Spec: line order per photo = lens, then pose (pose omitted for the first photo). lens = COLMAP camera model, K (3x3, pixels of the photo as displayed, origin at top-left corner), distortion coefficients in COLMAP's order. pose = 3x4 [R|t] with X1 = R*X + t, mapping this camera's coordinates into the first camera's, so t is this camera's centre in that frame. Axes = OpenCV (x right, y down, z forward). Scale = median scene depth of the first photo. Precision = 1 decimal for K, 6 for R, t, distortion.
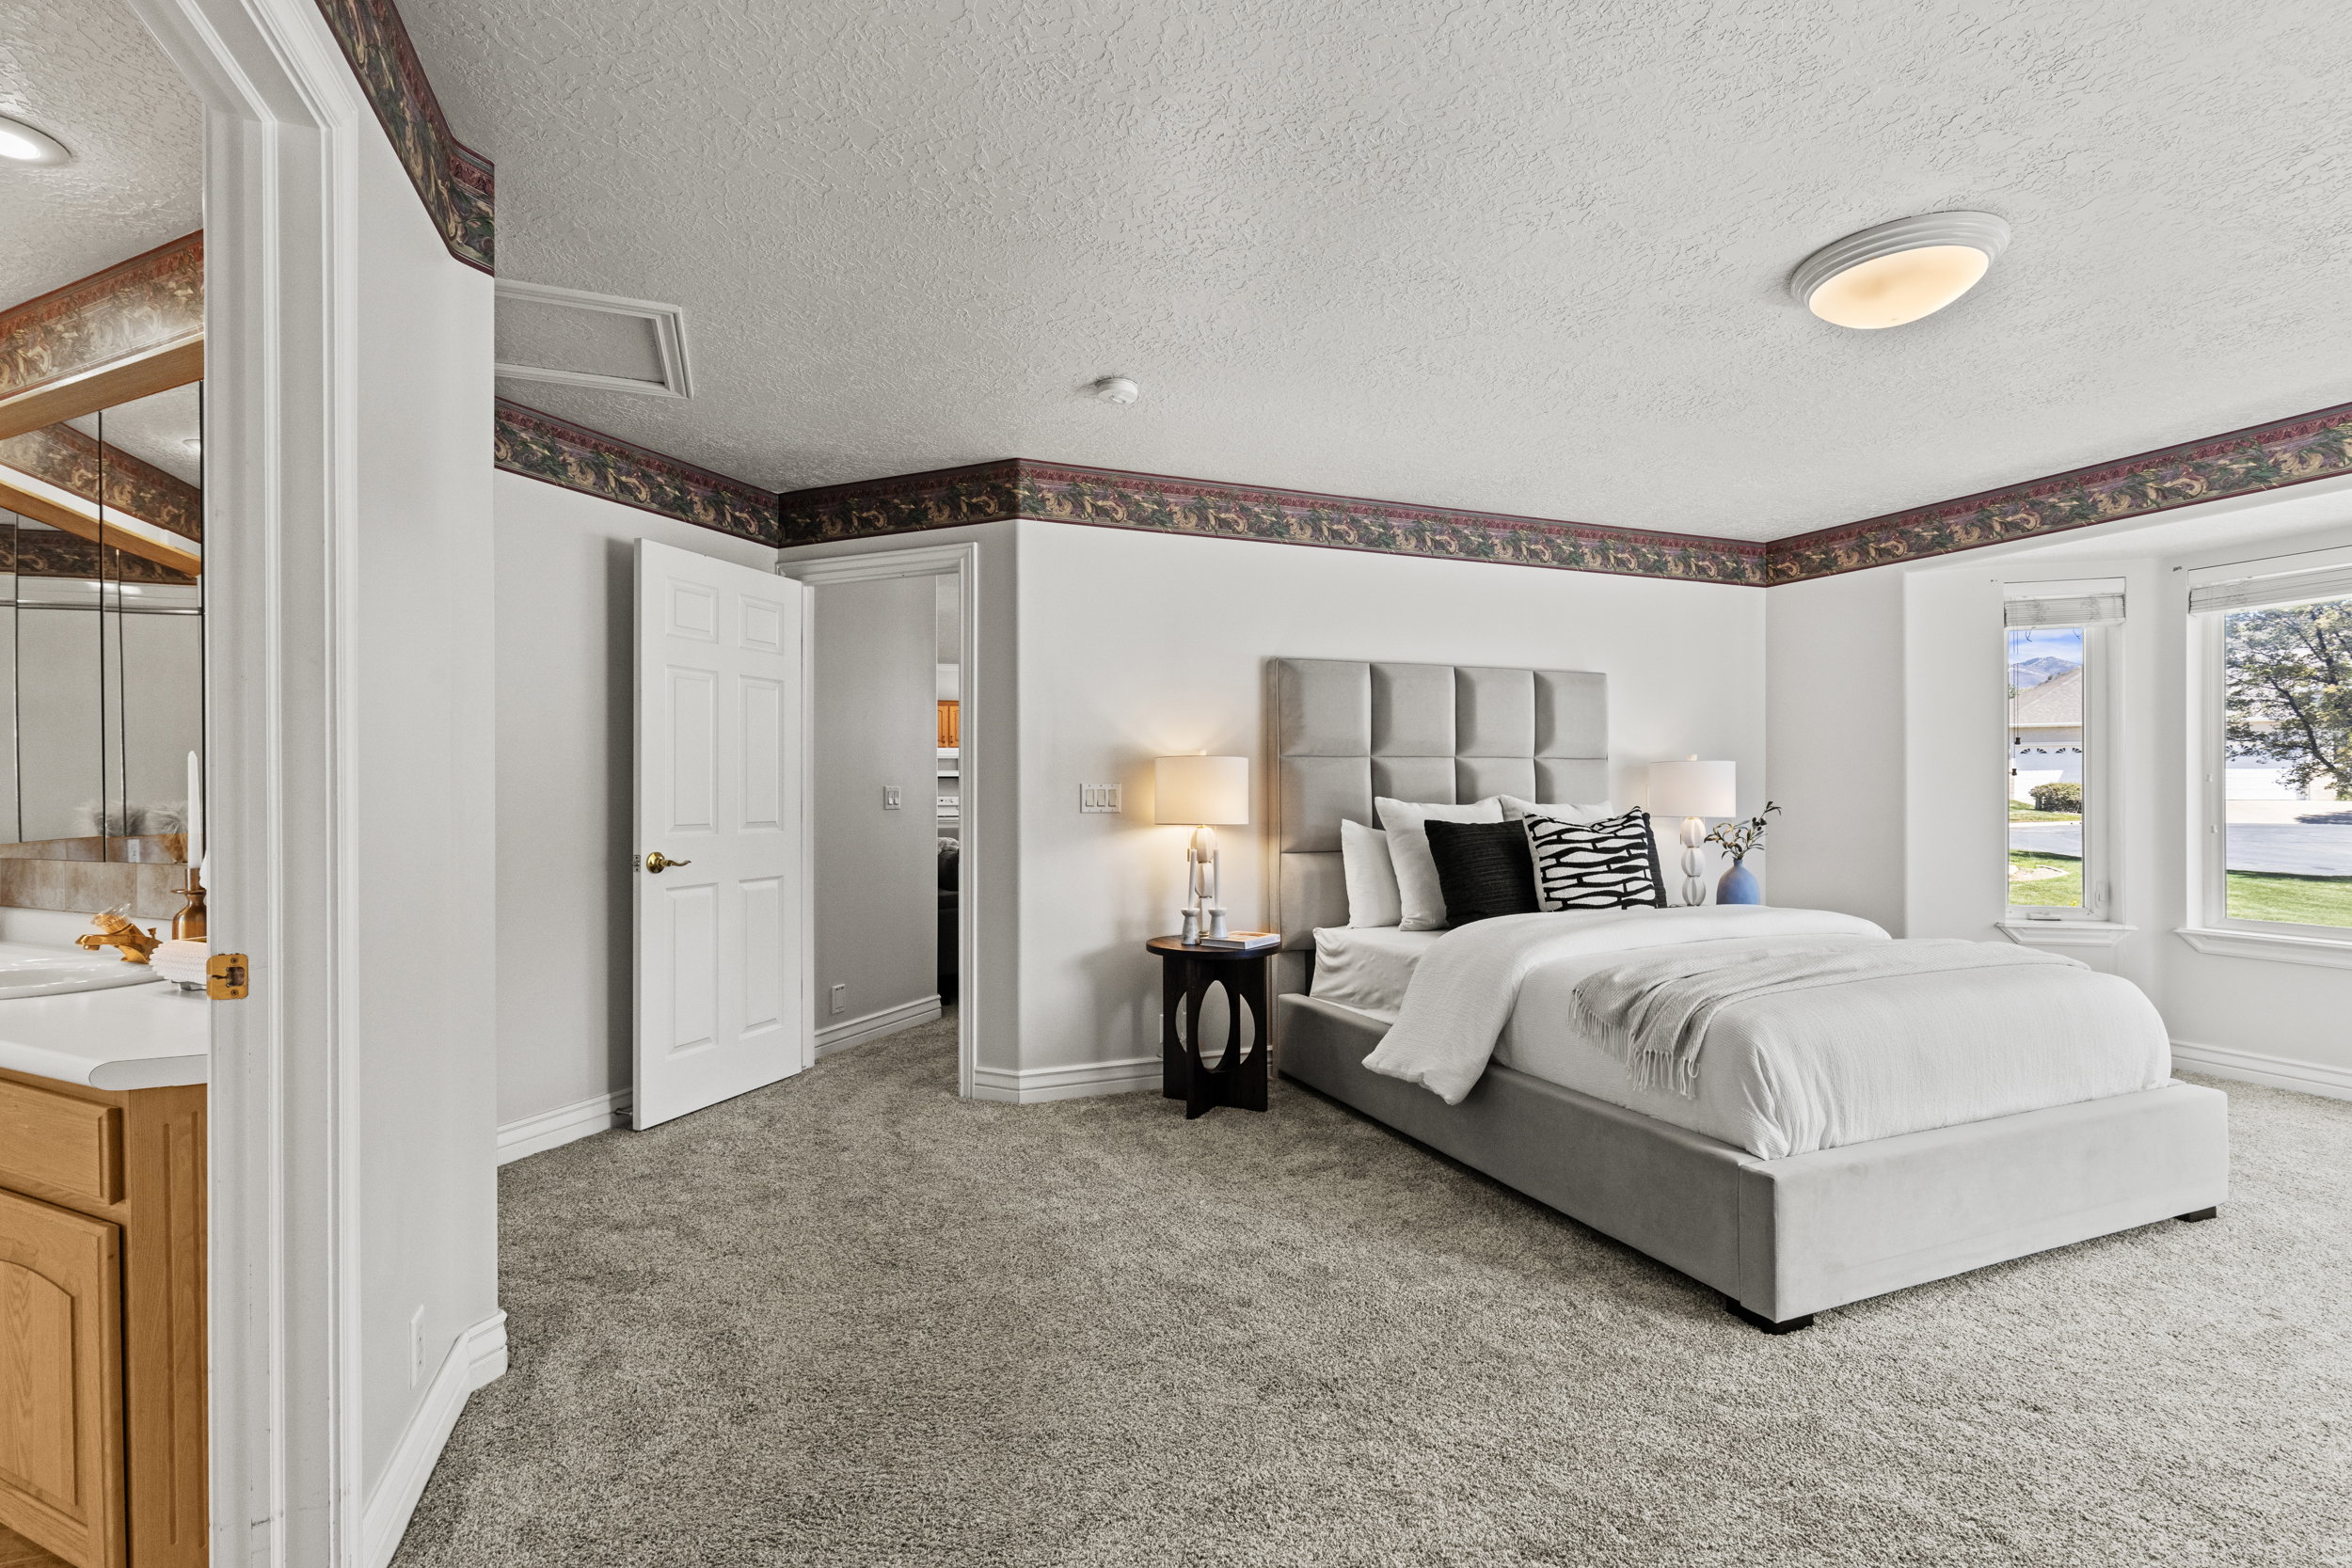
lens RADIAL K [[1079.6, 0, 1183.4], [0, 1079.6, 799.4], [0, 0, 1]] dist [0.008847, -0.004066]
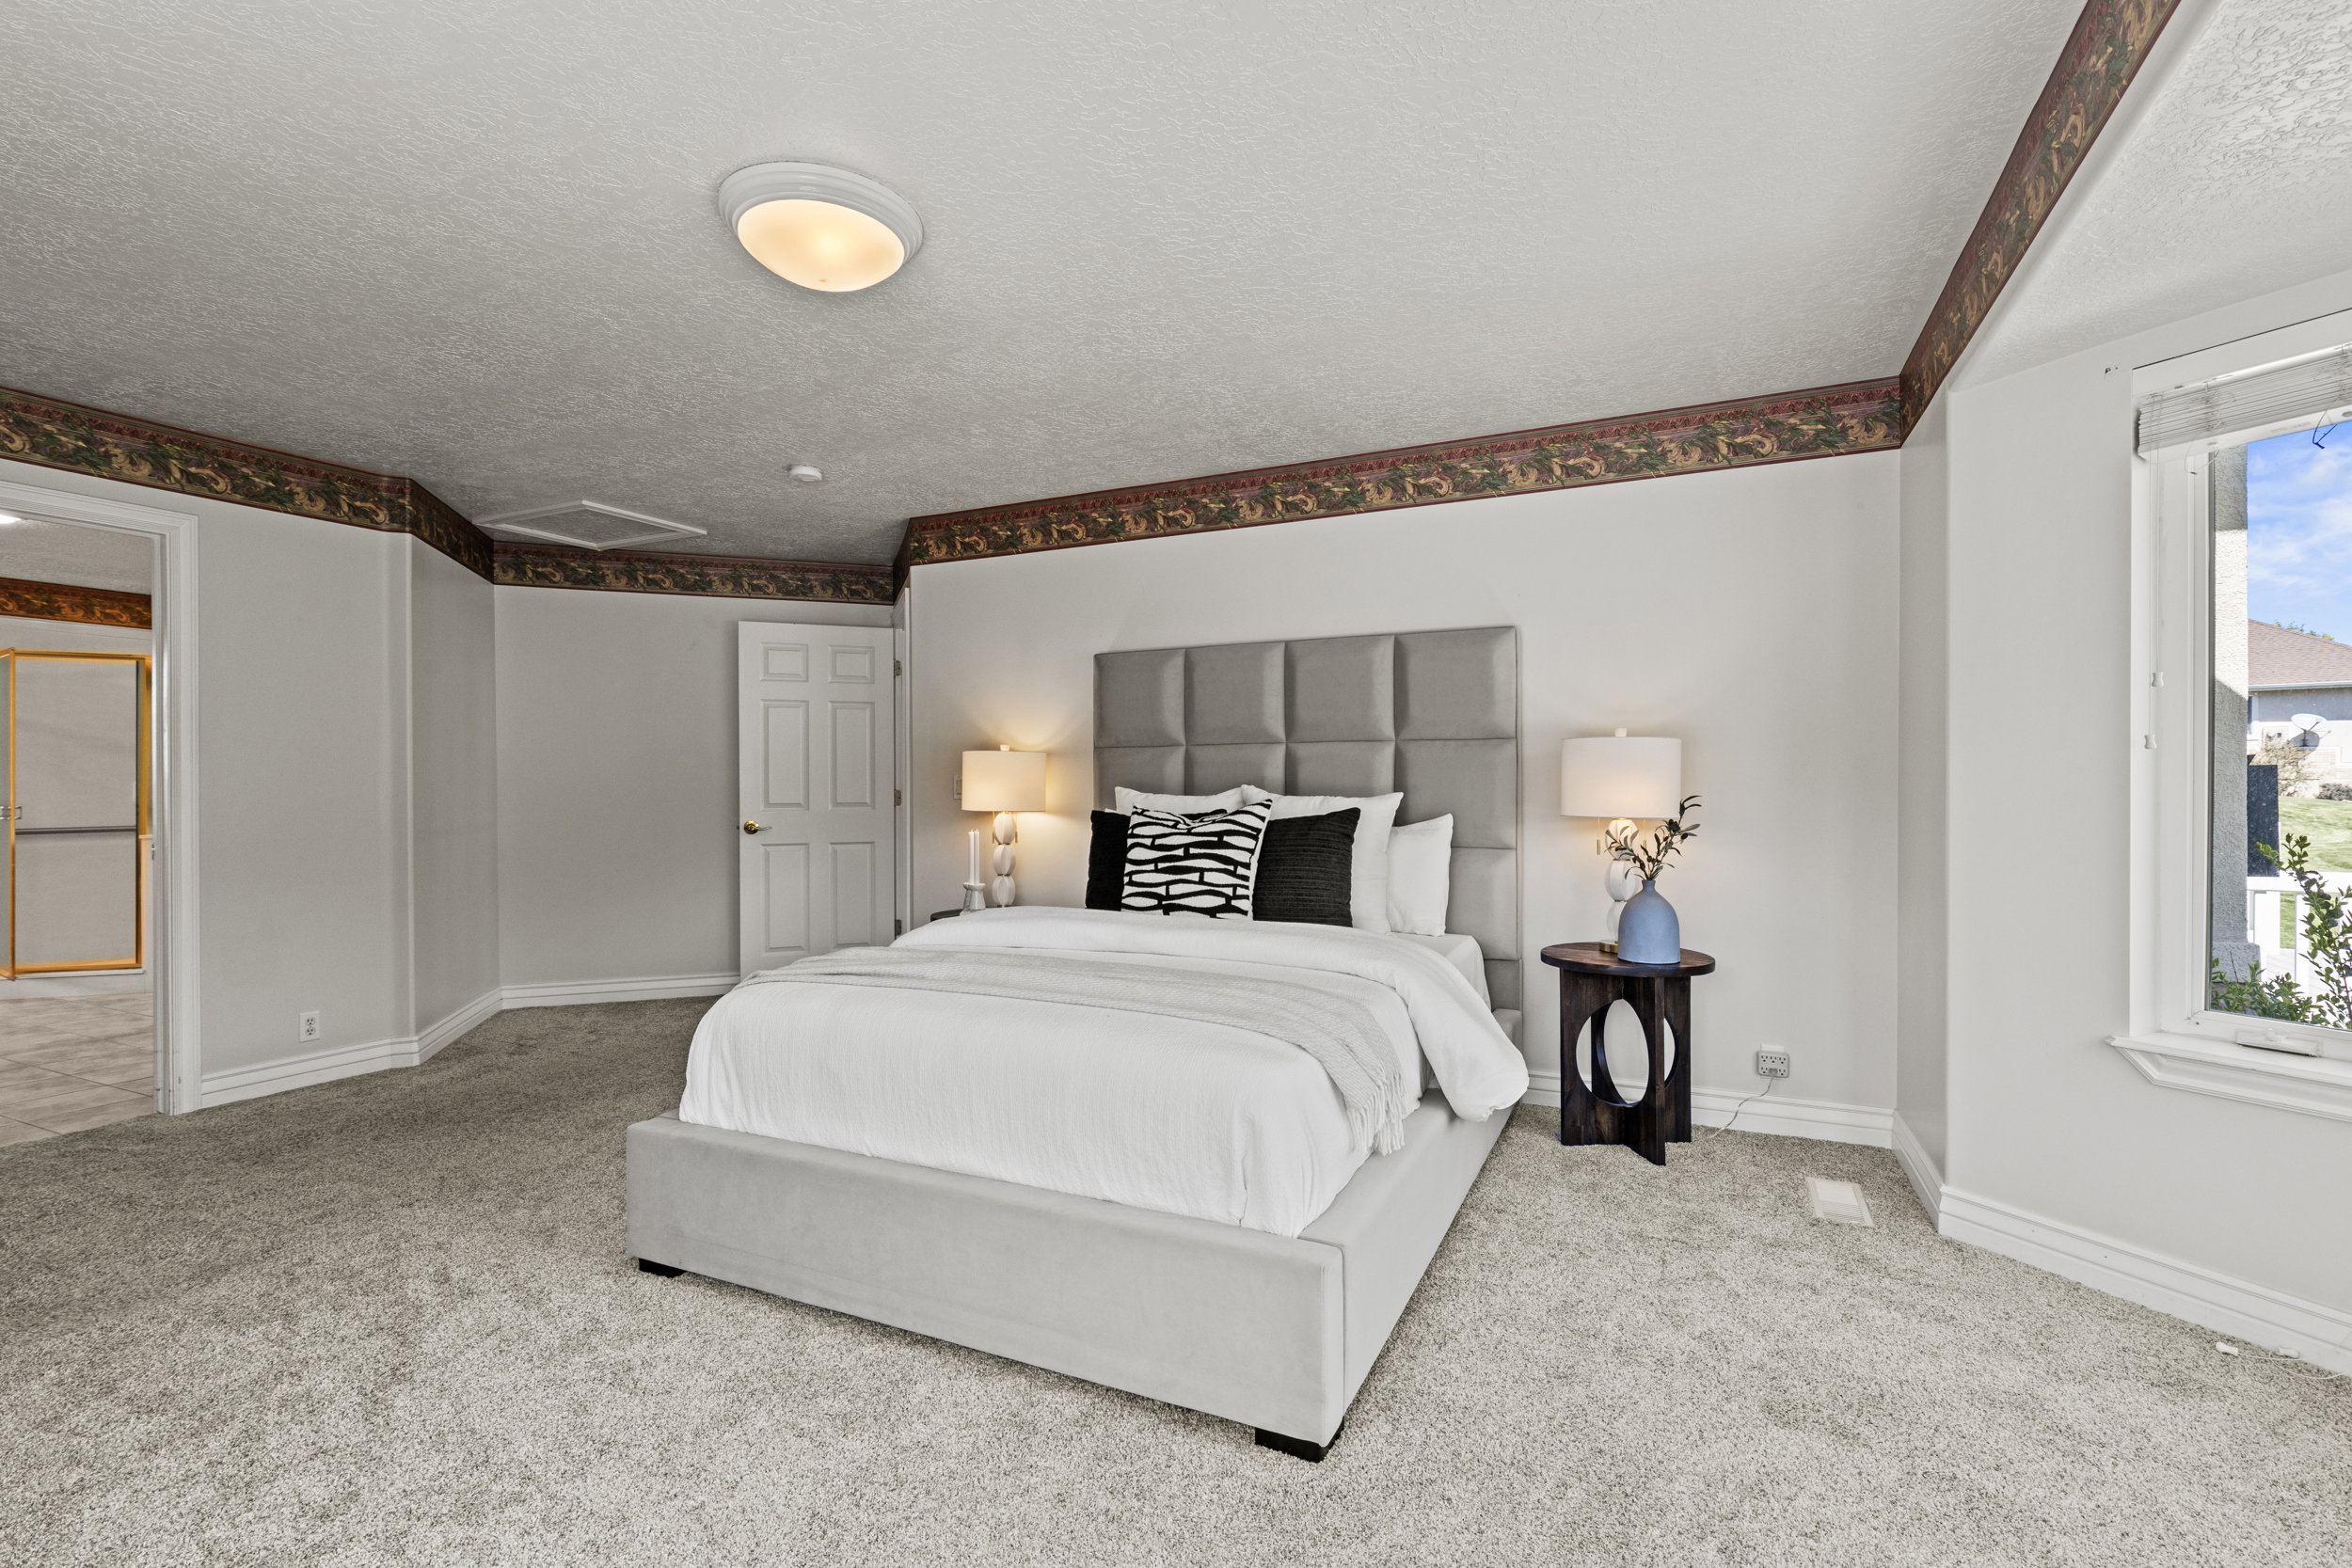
lens RADIAL K [[1079.6, 0, 1155.4], [0, 1079.6, 796.0], [0, 0, 1]] dist [0.008847, -0.004066]
pose [[0.658337, 0.009613, -0.752662, 0.854479], [-0.005800, 0.999954, 0.007698, -0.001717], [0.752701, -0.000702, 0.658363, 0.330932]]
